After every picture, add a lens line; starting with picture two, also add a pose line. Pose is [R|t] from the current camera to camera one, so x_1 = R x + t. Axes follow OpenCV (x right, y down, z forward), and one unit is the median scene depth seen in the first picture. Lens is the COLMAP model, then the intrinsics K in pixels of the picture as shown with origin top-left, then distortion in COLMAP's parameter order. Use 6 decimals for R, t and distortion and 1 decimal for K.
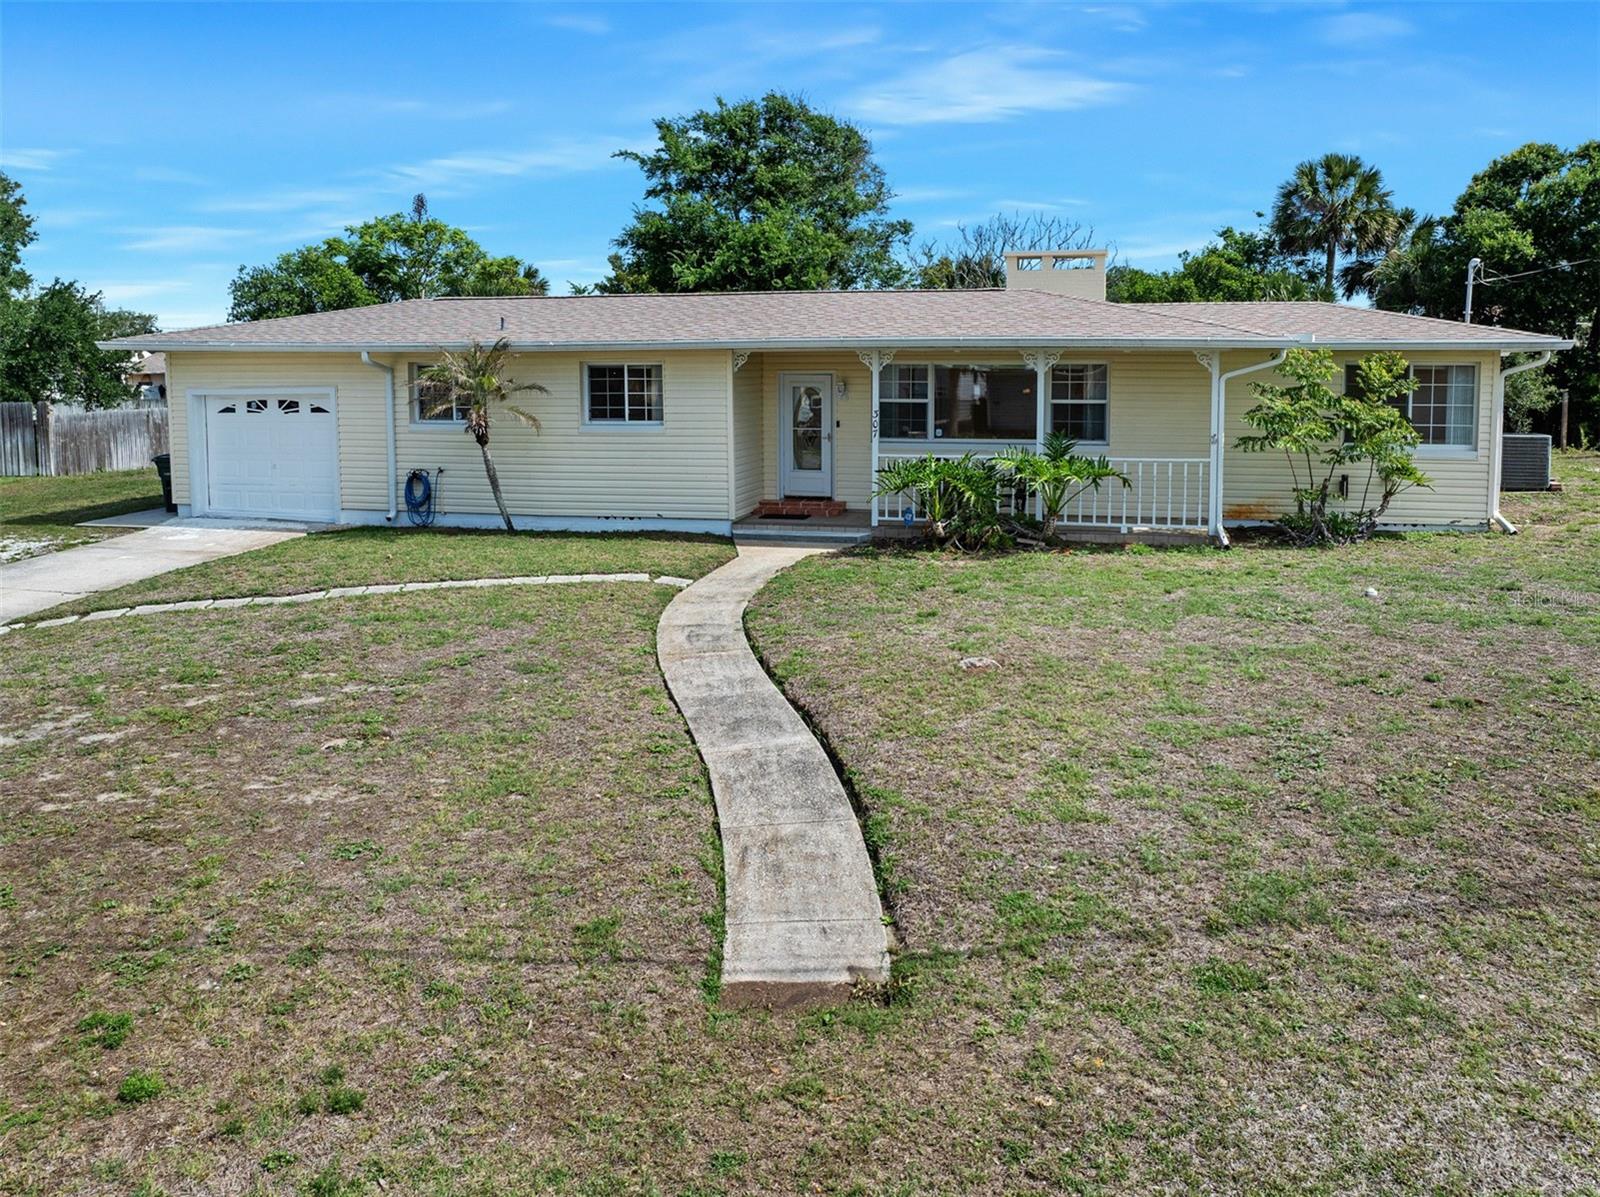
lens RADIAL K [[1124.8, 0, 838.5], [0, 1124.8, 474.5], [0, 0, 1]] dist [-0.032884, -0.001307]
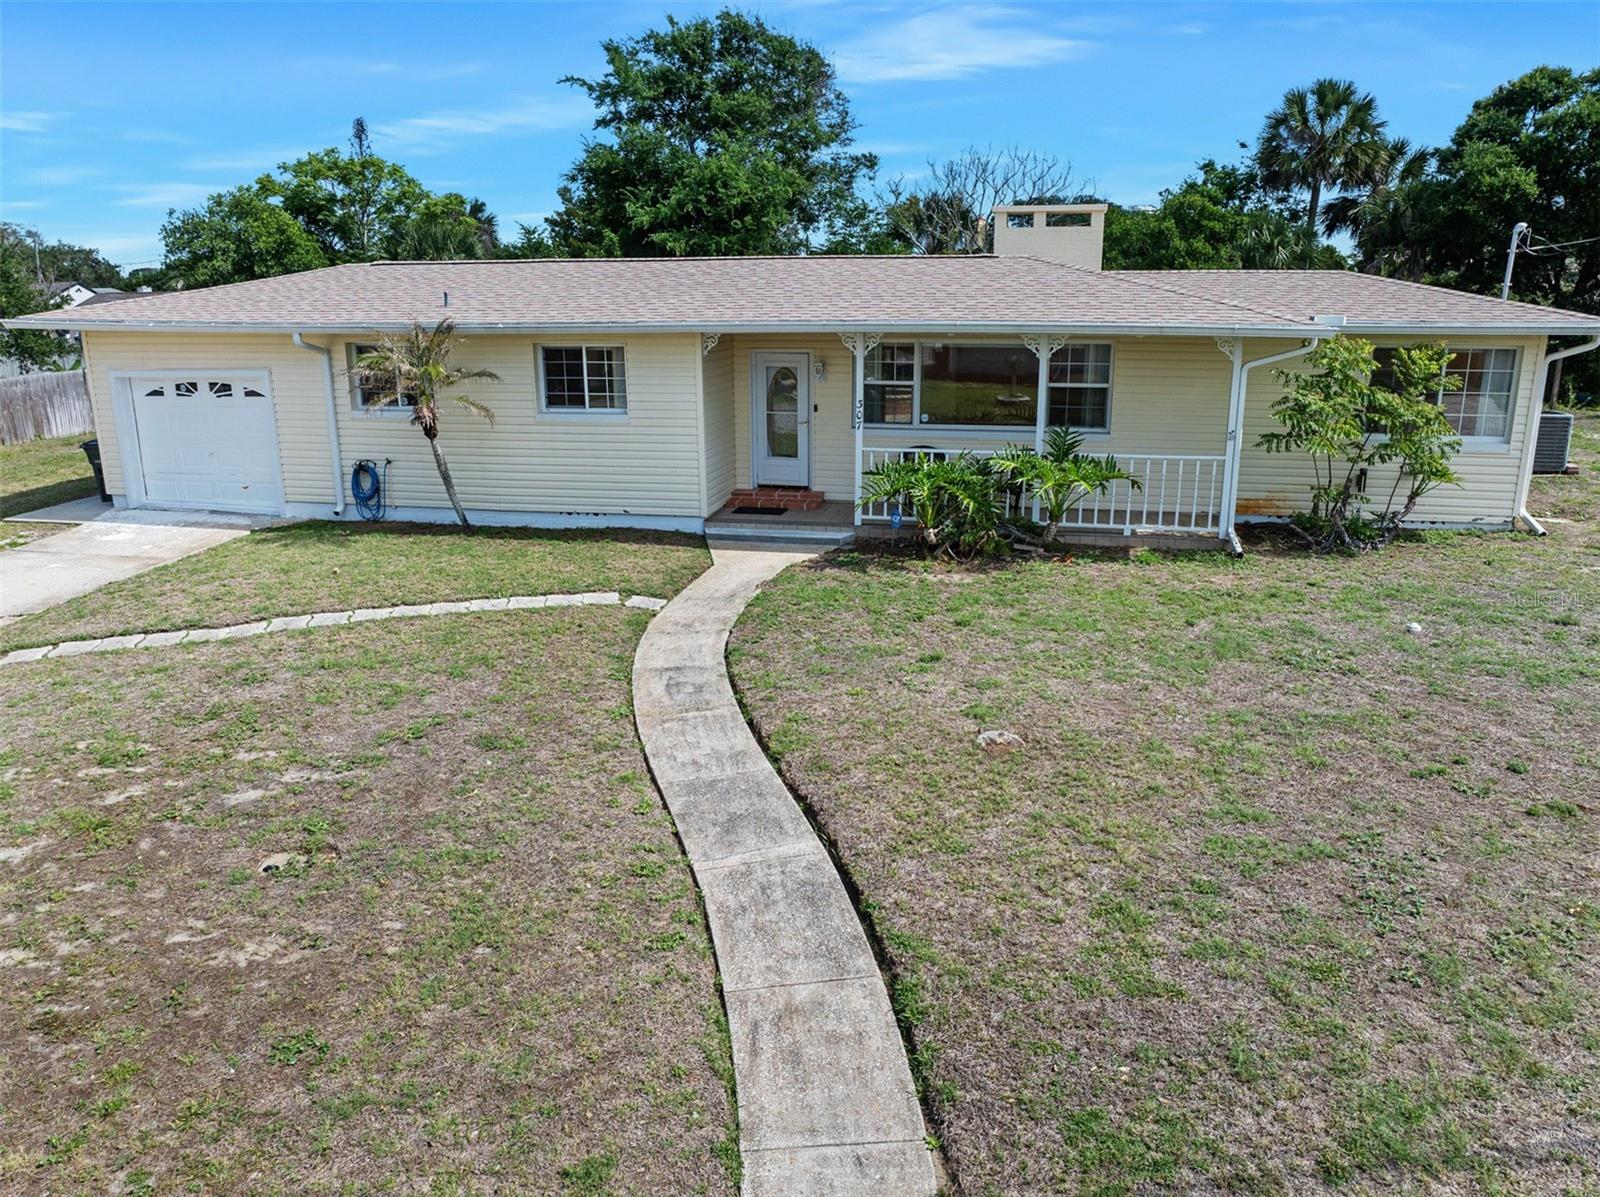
lens RADIAL K [[1105.7, 0, 800.0], [0, 1105.7, 598.5], [0, 0, 1]] dist [-0.047870, 0.026365]
pose [[0.999979, -0.004820, 0.004306, -0.021990], [0.004018, 0.985430, 0.170032, -0.055333], [-0.005063, -0.170011, 0.985429, 0.098675]]
